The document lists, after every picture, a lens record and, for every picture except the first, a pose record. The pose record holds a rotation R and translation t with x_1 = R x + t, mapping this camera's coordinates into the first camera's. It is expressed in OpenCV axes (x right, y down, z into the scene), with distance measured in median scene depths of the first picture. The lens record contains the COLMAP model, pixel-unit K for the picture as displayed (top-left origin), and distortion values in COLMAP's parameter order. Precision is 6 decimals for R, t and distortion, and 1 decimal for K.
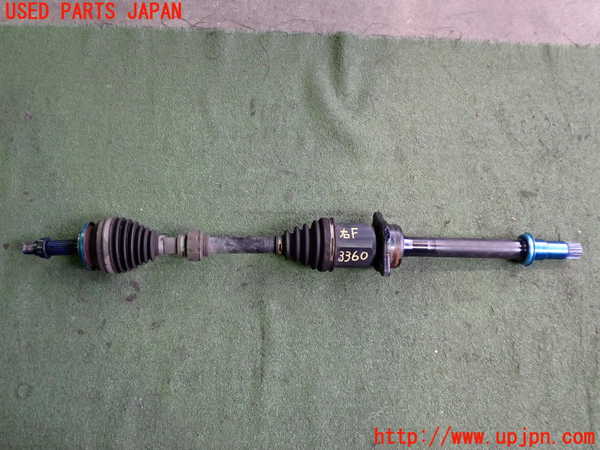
lens RADIAL K [[629.0, 0, 299.6], [0, 629.0, 226.3], [0, 0, 1]] dist [0.011737, 0.000000]
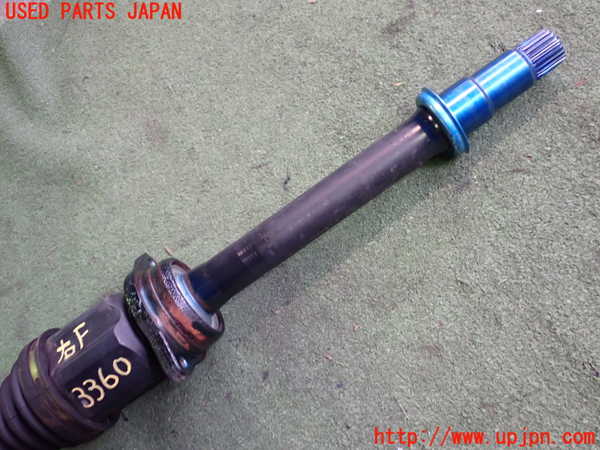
lens RADIAL K [[629.0, 0, 299.5], [0, 629.0, 223.8], [0, 0, 1]] dist [0.011737, 0.000000]
pose [[0.769667, -0.599737, -0.218926, 0.334440], [0.582158, 0.800040, -0.145009, 0.096908], [0.262116, -0.015841, 0.964906, 0.550009]]
